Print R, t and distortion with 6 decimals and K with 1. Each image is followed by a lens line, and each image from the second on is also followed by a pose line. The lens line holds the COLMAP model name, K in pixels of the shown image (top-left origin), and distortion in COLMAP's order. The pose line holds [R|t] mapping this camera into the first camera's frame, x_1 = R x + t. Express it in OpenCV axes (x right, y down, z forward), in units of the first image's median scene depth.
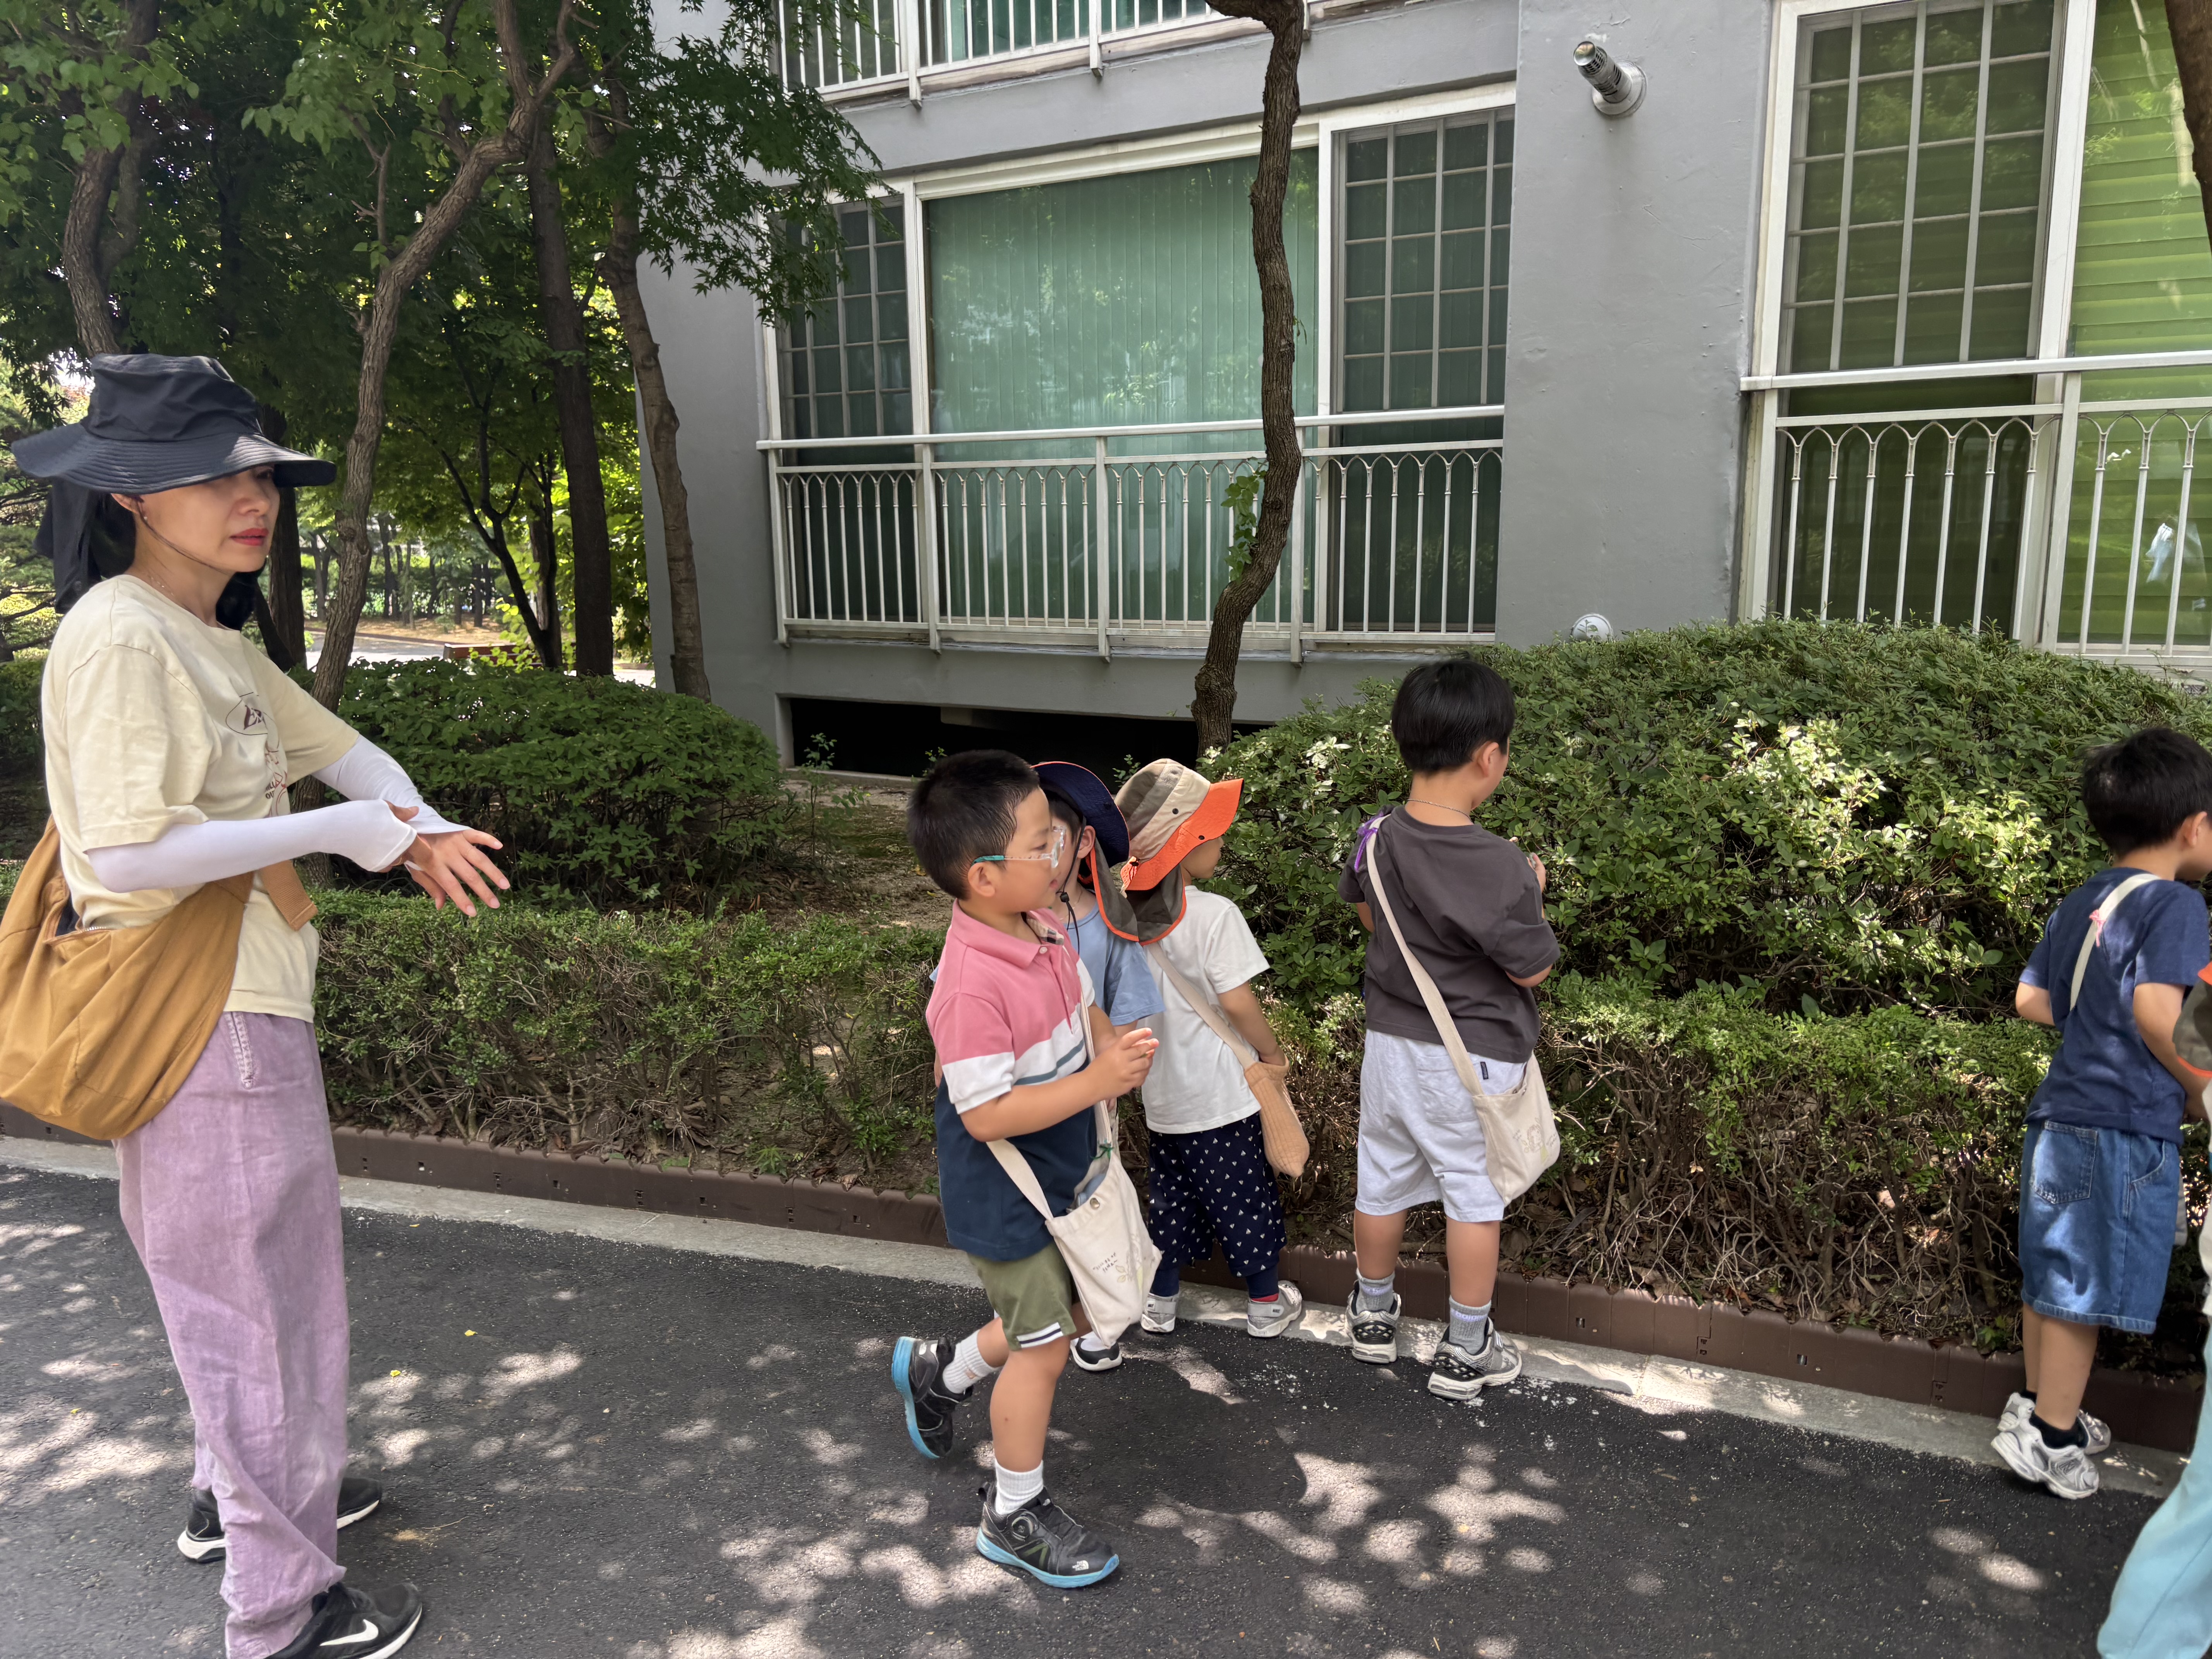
lens RADIAL K [[1739.4, 0, 1114.6], [0, 1739.4, 854.8], [0, 0, 1]] dist [0.018574, -0.001119]
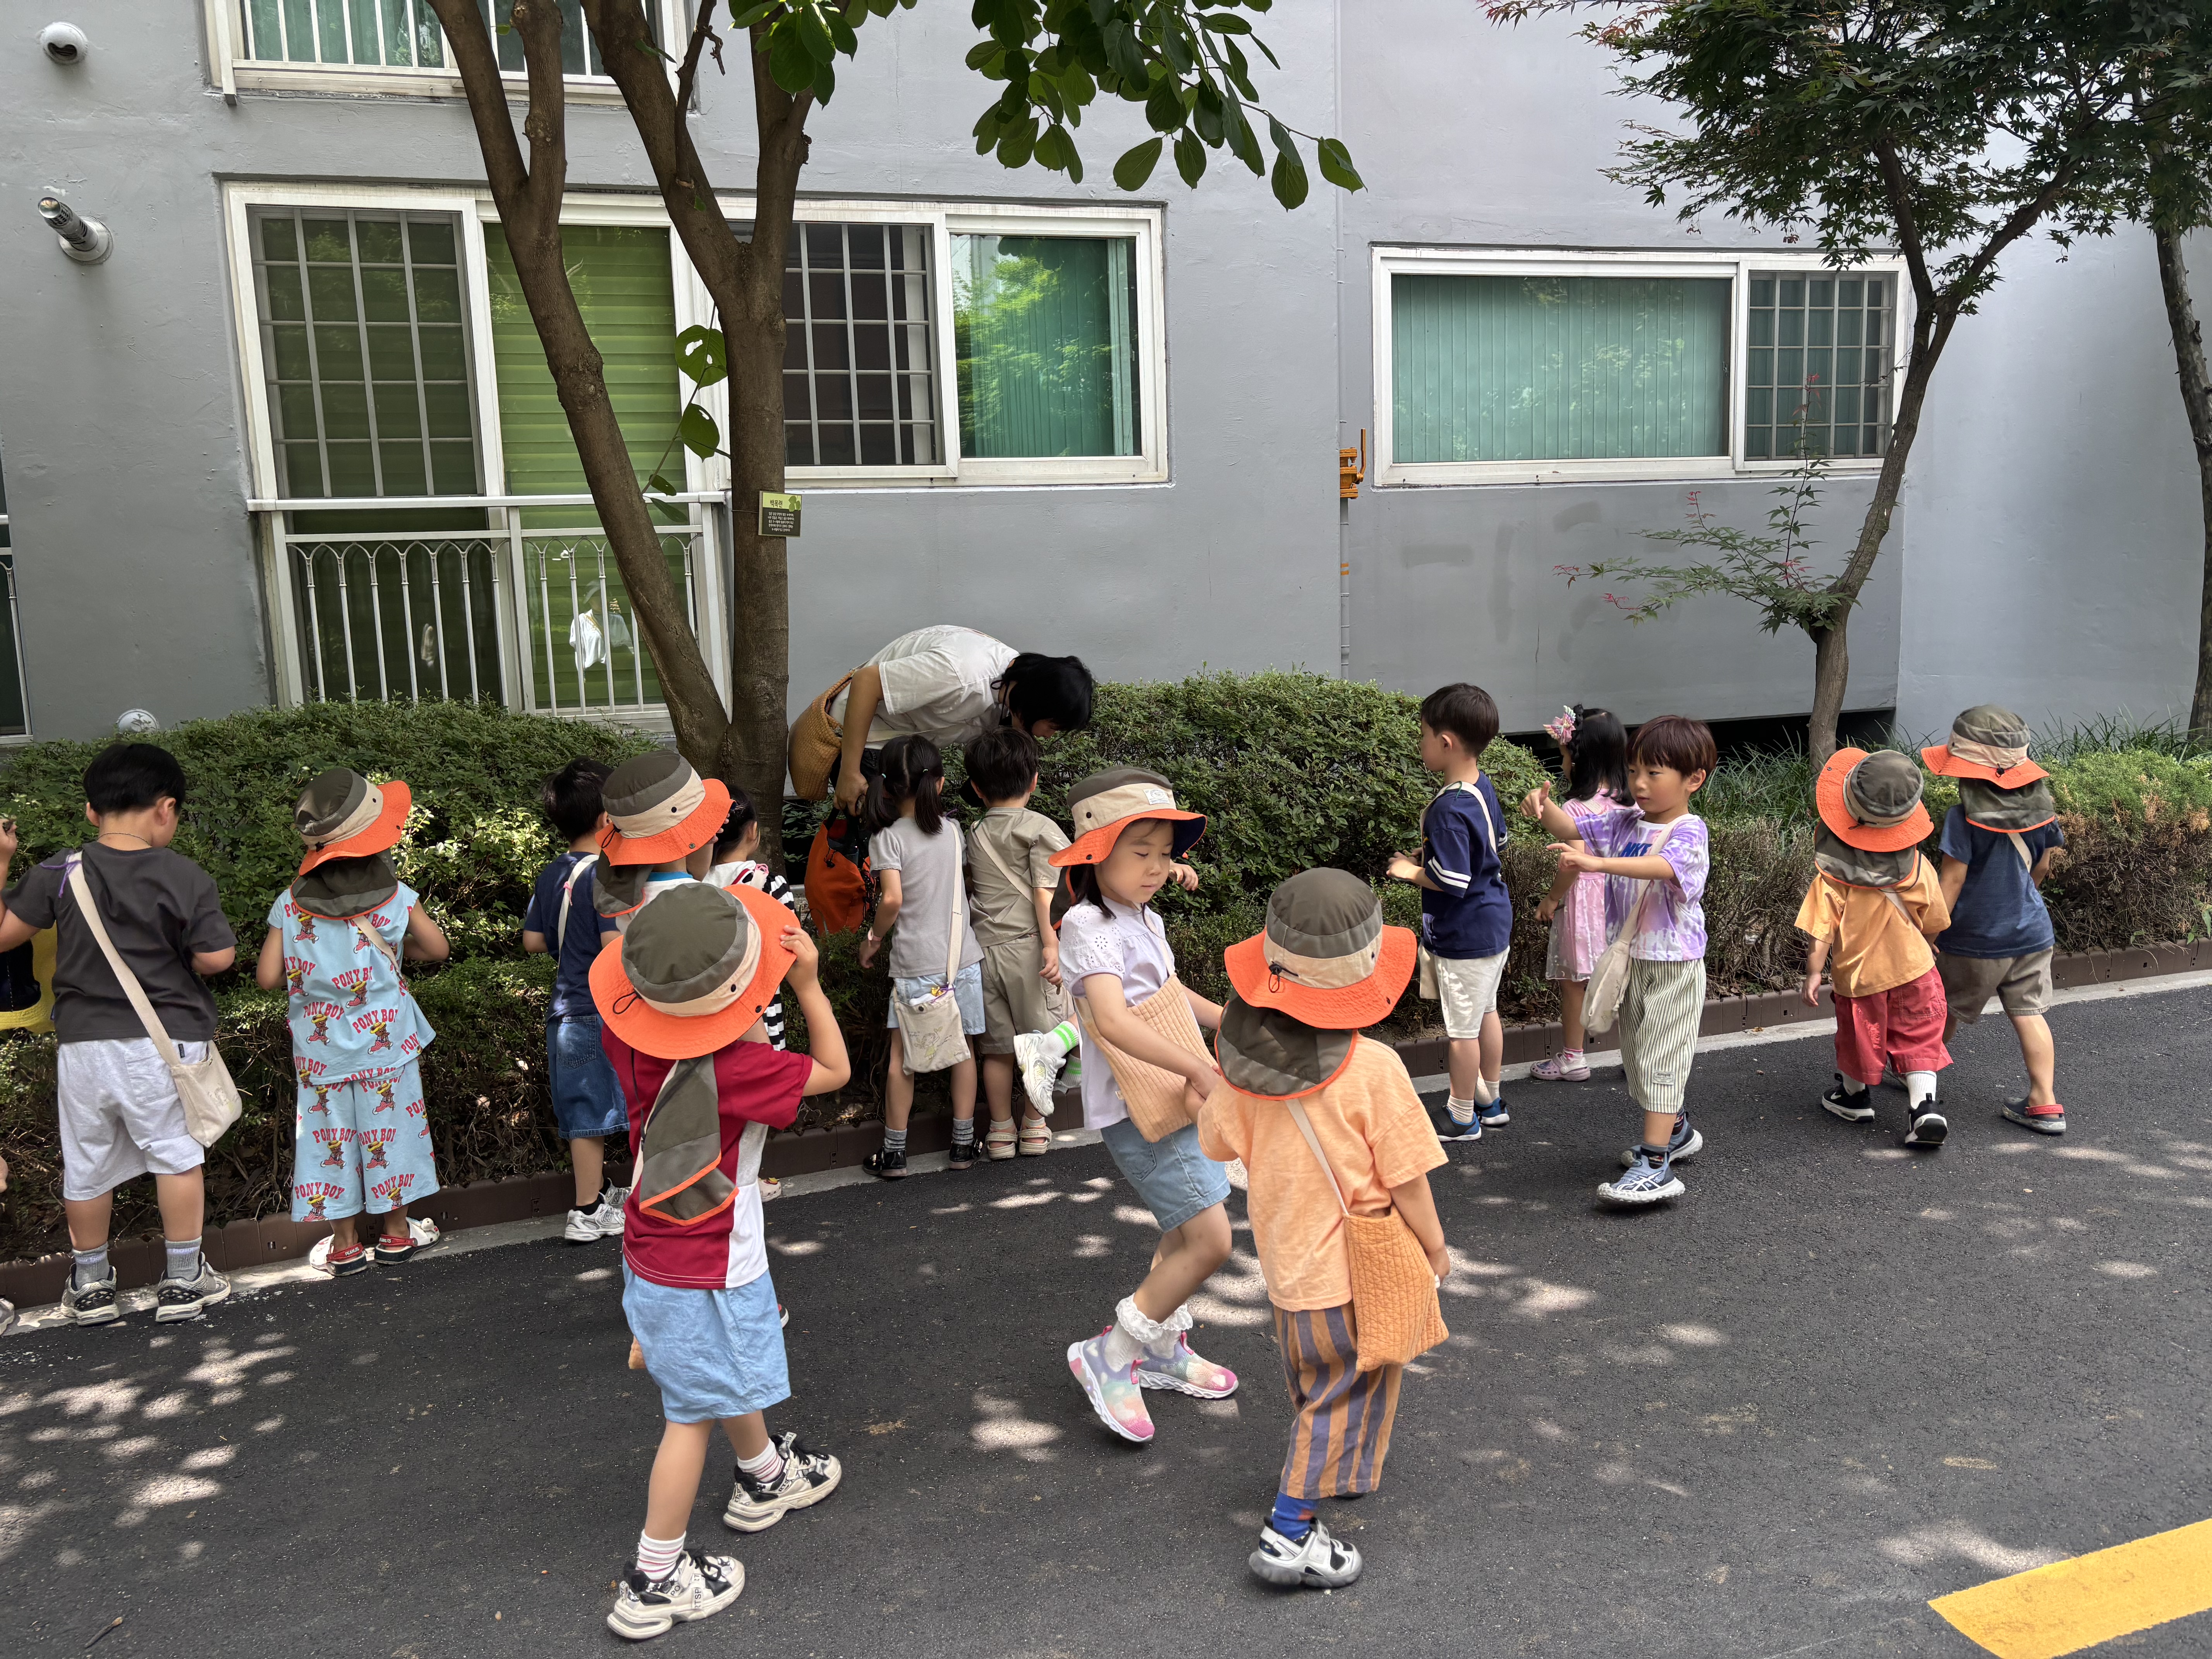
lens RADIAL K [[1739.4, 0, 1114.6], [0, 1739.4, 854.8], [0, 0, 1]] dist [0.018574, -0.001119]
pose [[0.691031, -0.121664, 0.712513, -0.126401], [0.157302, 0.987420, 0.016045, 0.040308], [-0.705502, 0.100992, 0.701475, -0.252412]]
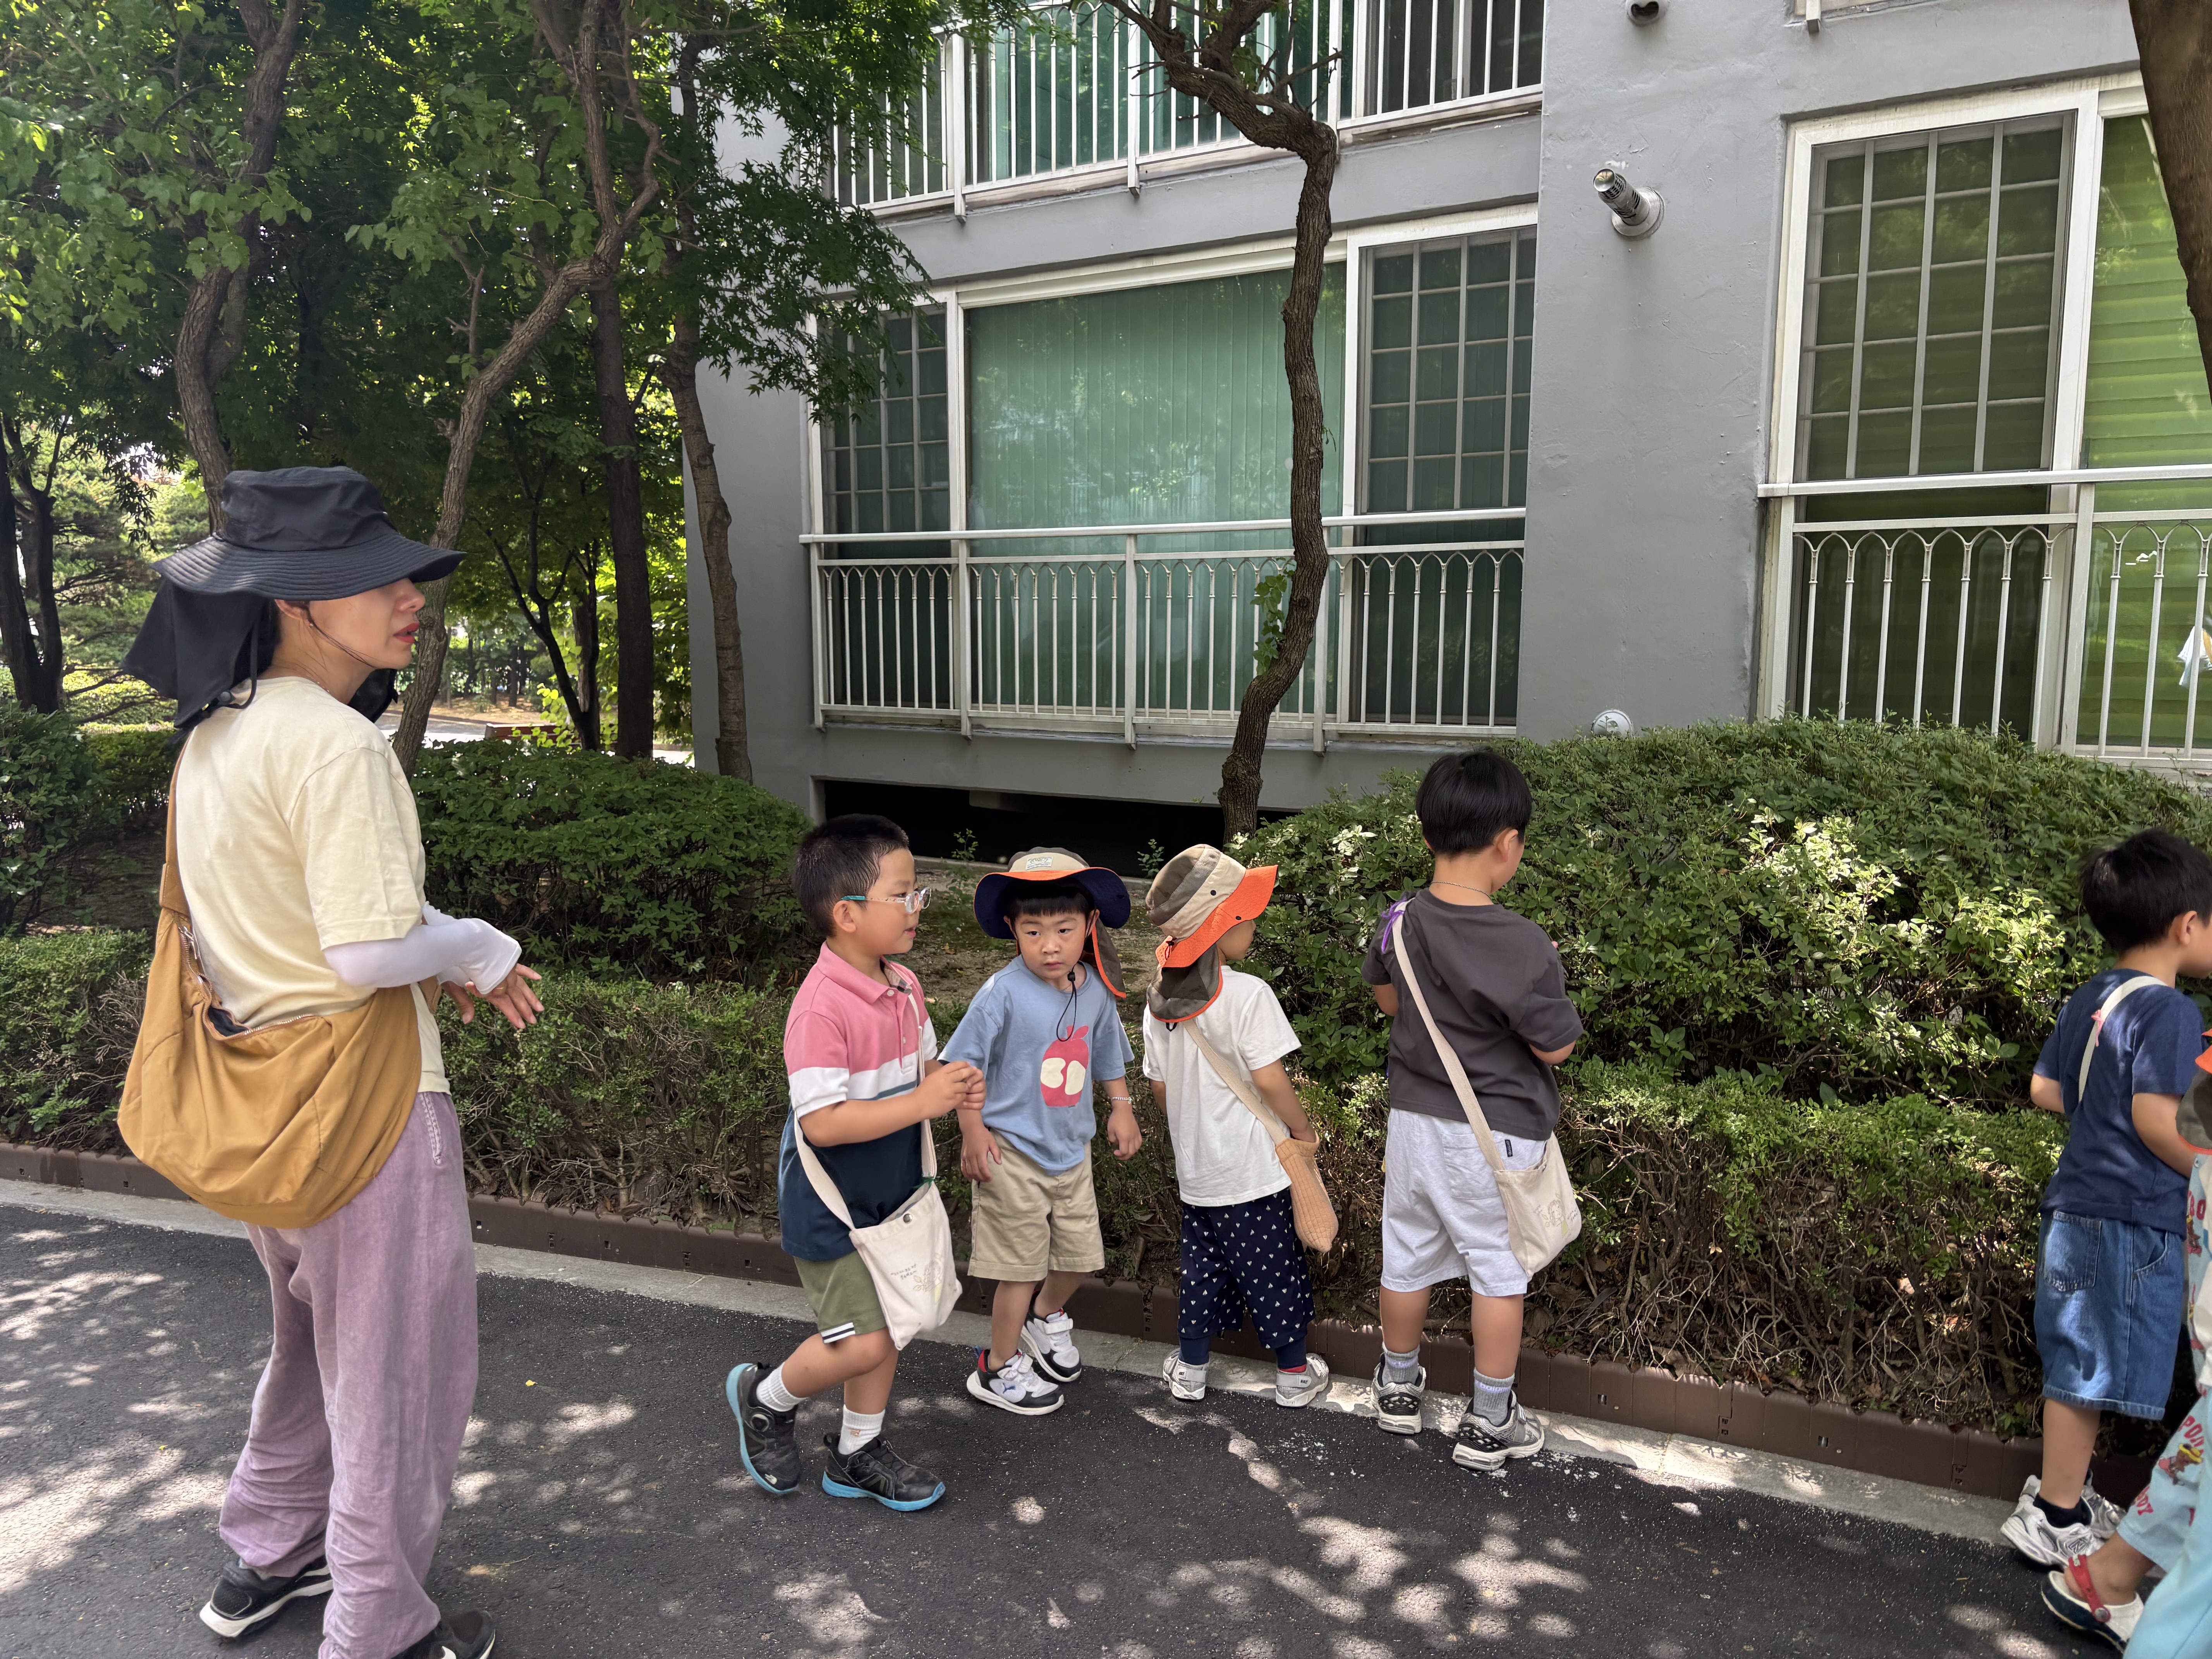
lens RADIAL K [[1720.6, 0, 1068.4], [0, 1720.6, 833.8], [0, 0, 1]] dist [0.050659, -0.042199]
pose [[0.999157, 0.014298, -0.038473, -0.008369], [-0.016607, 0.998037, -0.060377, 0.001790], [0.037534, 0.060965, 0.997434, -0.033729]]
